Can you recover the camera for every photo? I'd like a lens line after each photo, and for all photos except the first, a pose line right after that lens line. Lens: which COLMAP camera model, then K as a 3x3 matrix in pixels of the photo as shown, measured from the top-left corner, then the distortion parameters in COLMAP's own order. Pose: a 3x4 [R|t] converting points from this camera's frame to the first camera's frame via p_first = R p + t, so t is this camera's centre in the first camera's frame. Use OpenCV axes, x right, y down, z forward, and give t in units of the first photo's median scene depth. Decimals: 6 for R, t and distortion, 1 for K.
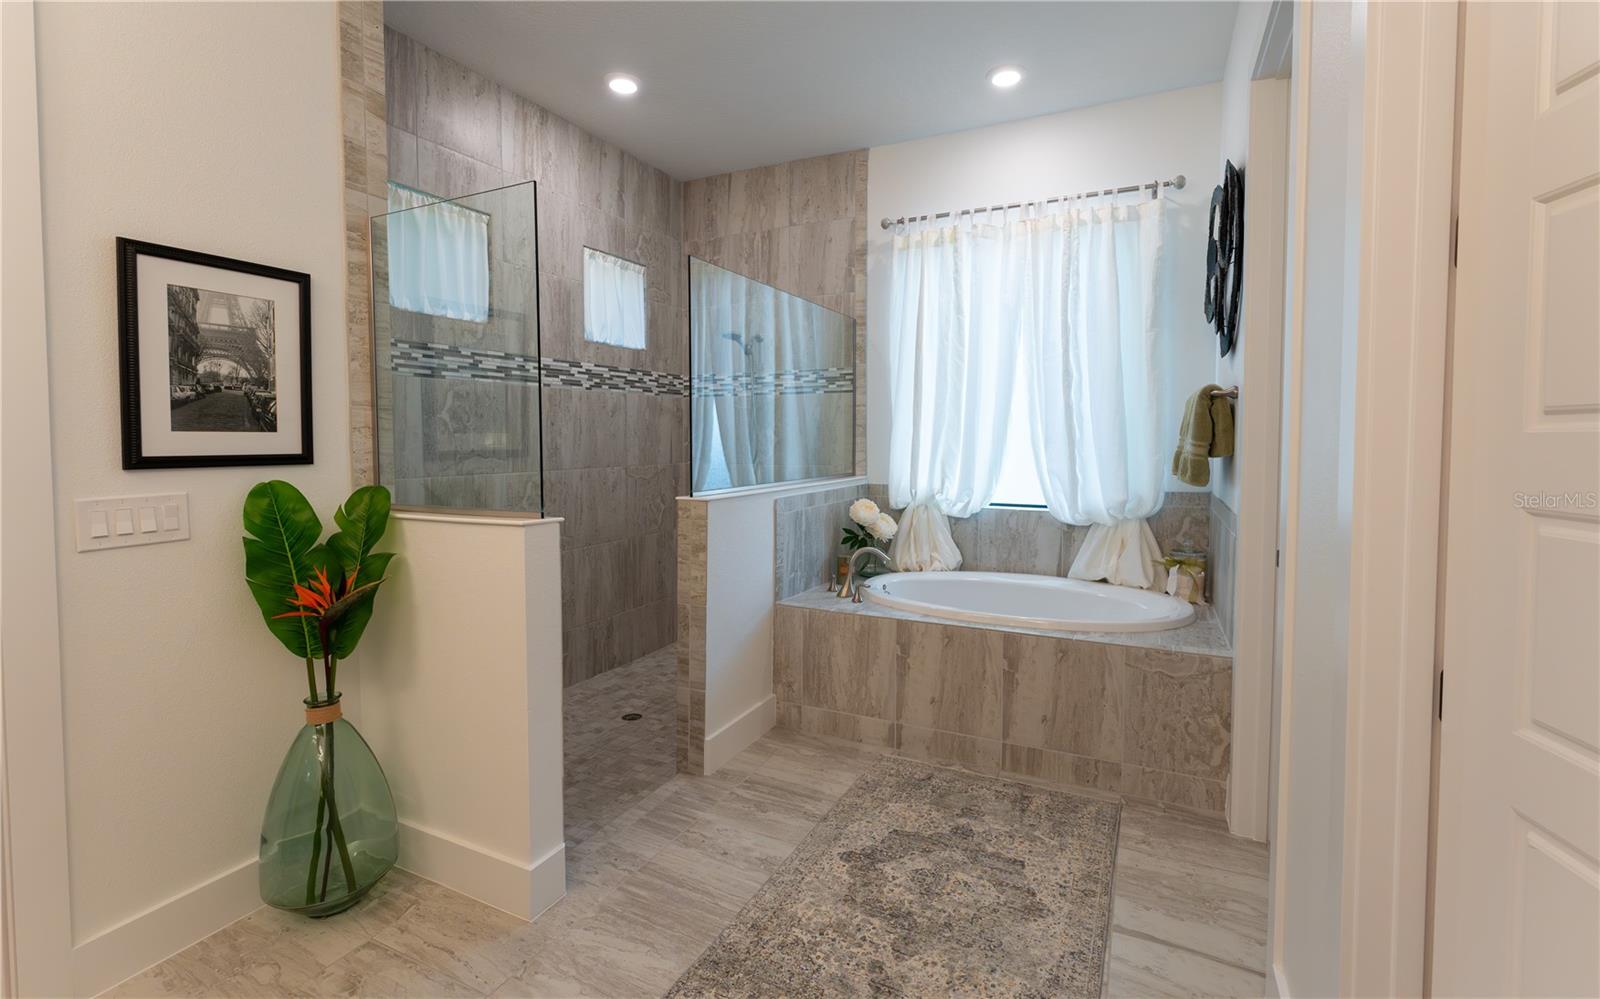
lens RADIAL K [[716.3, 0, 799.1], [0, 716.3, 487.5], [0, 0, 1]] dist [0.002132, 0.000132]
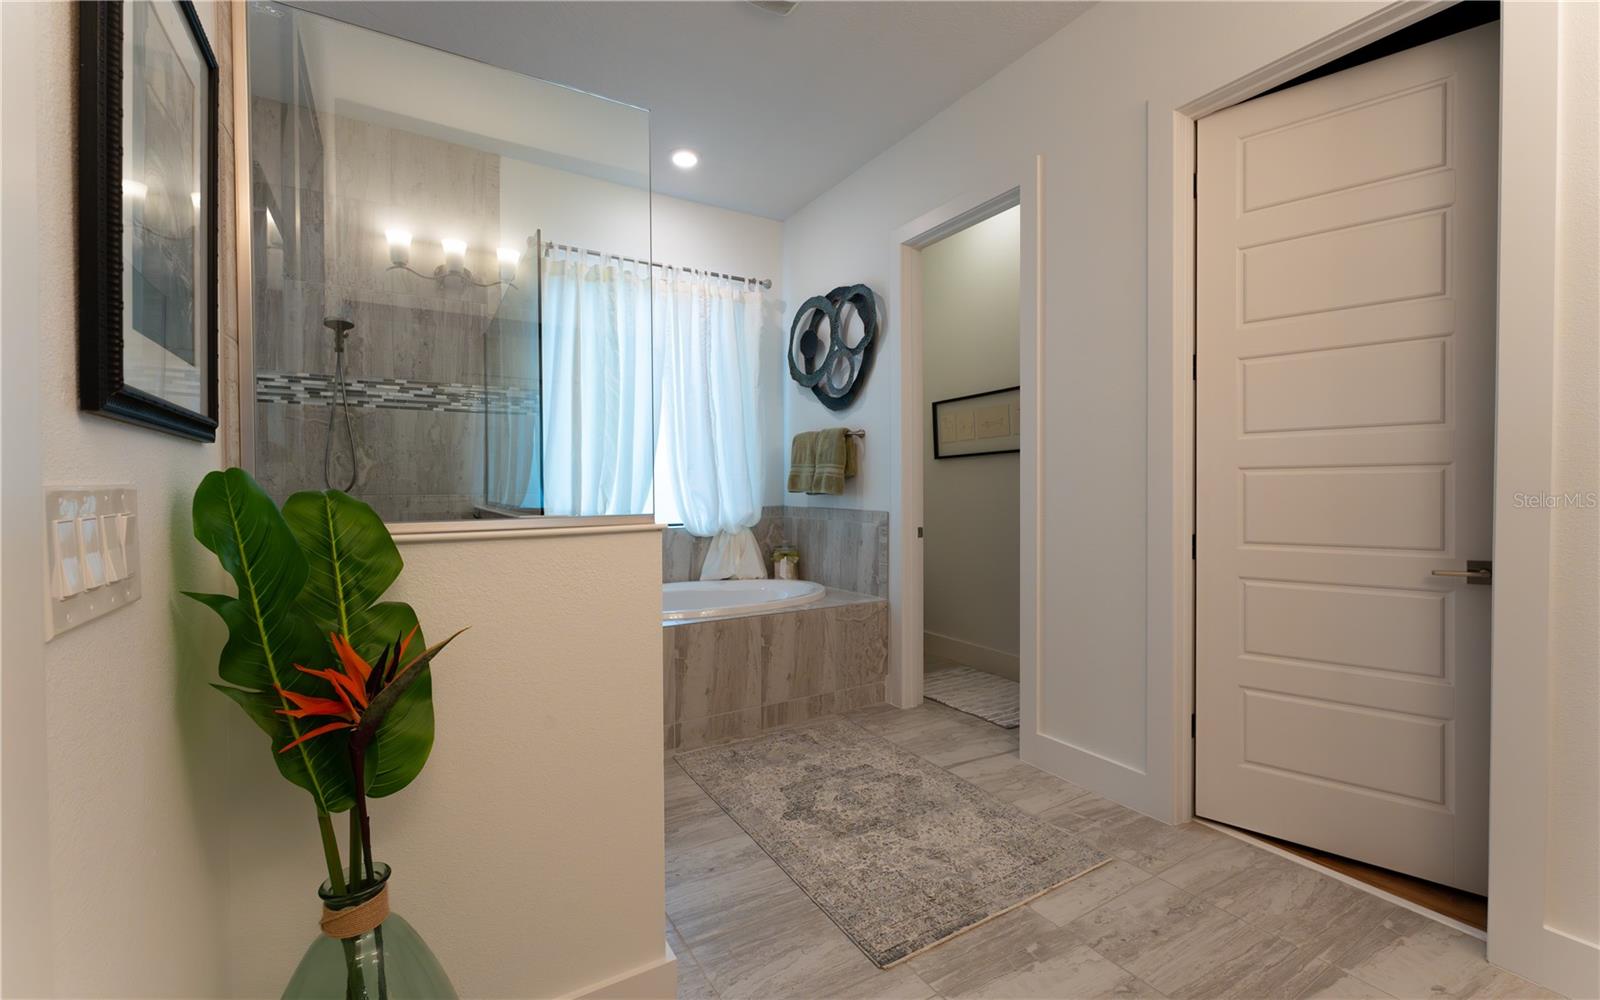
lens RADIAL K [[666.0, 0, 800.0], [0, 666.0, 515.2], [0, 0, 1]] dist [0.002513, 0.000143]
pose [[0.535357, -0.035134, 0.843895, -0.687156], [0.063457, 0.997984, 0.001292, 0.034103], [-0.842239, 0.052859, 0.536507, 0.342120]]
